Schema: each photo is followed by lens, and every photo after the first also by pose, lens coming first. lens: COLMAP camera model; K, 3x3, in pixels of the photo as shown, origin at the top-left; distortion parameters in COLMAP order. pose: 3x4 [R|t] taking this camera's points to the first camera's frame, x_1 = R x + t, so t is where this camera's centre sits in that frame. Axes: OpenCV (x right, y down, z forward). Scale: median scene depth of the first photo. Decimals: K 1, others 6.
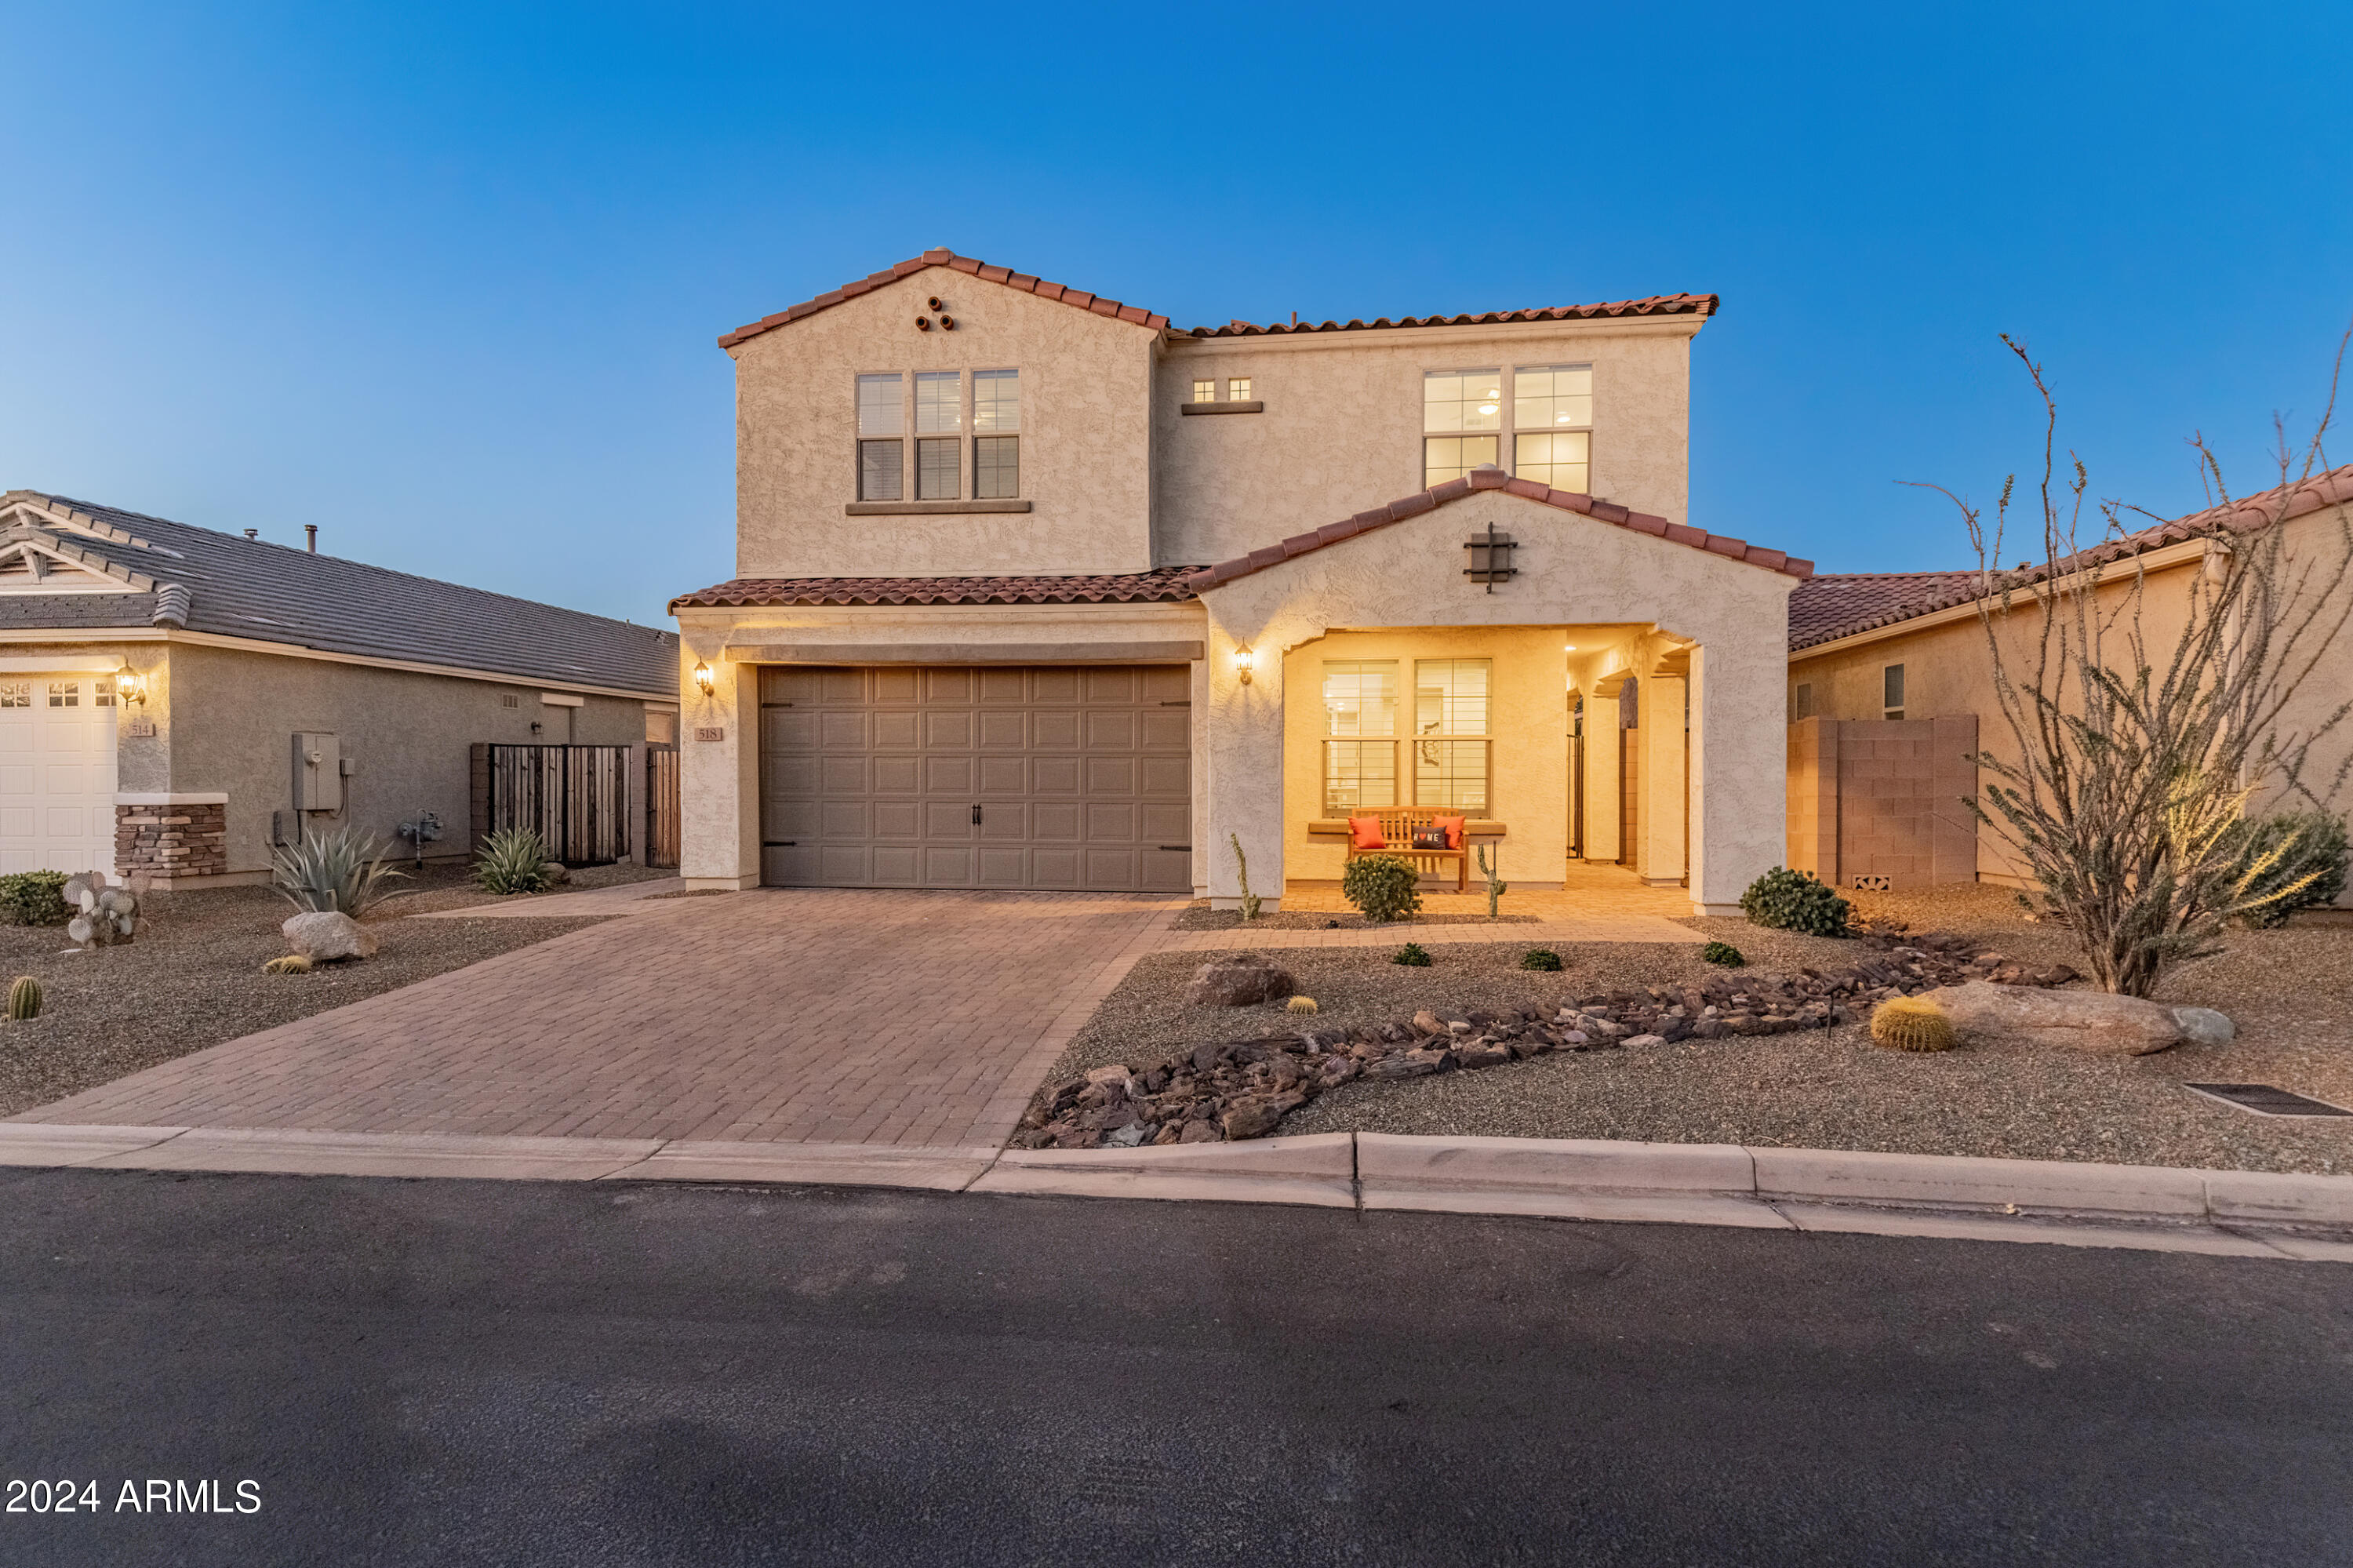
lens RADIAL K [[1224.6, 0, 1176.5], [0, 1224.6, 784.0], [0, 0, 1]] dist [0.026914, -0.001047]
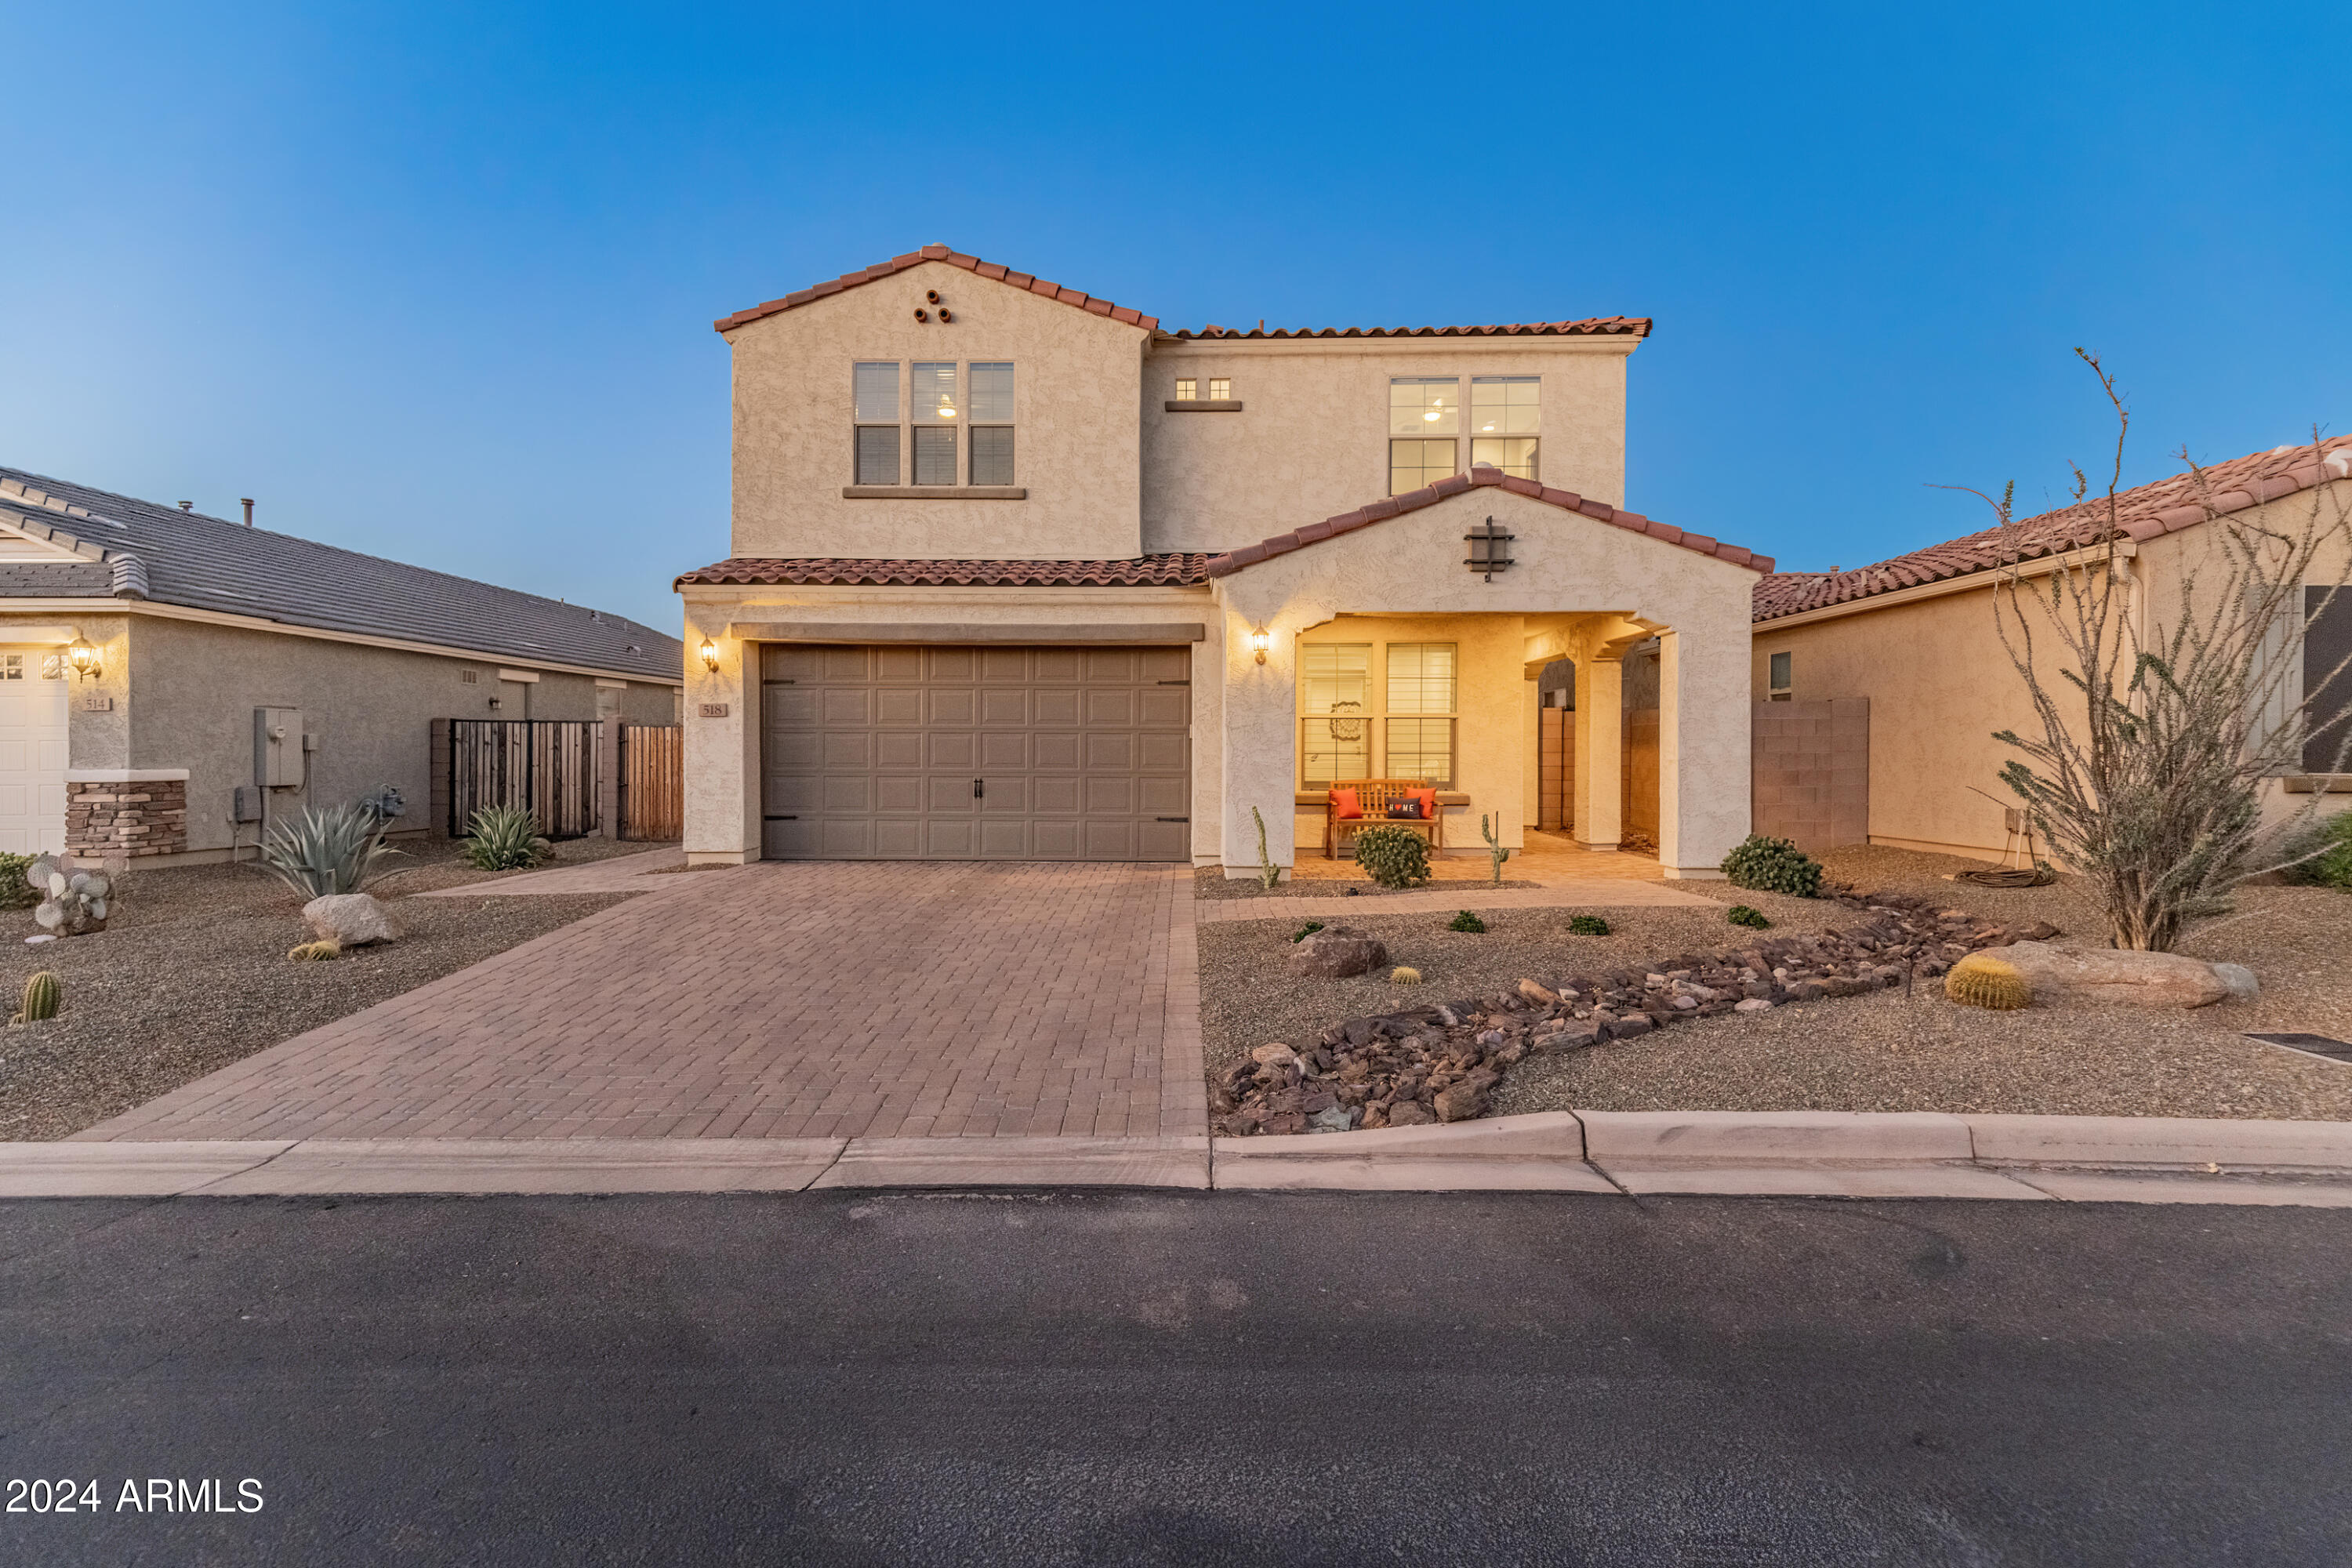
lens RADIAL K [[1112.6, 0, 1173.4], [0, 1112.6, 749.9], [0, 0, 1]] dist [0.019797, -0.000108]
pose [[0.994543, -0.000509, 0.104329, -0.095404], [0.001135, 0.999982, -0.005943, -0.001885], [-0.104324, 0.006029, 0.994525, 0.043976]]
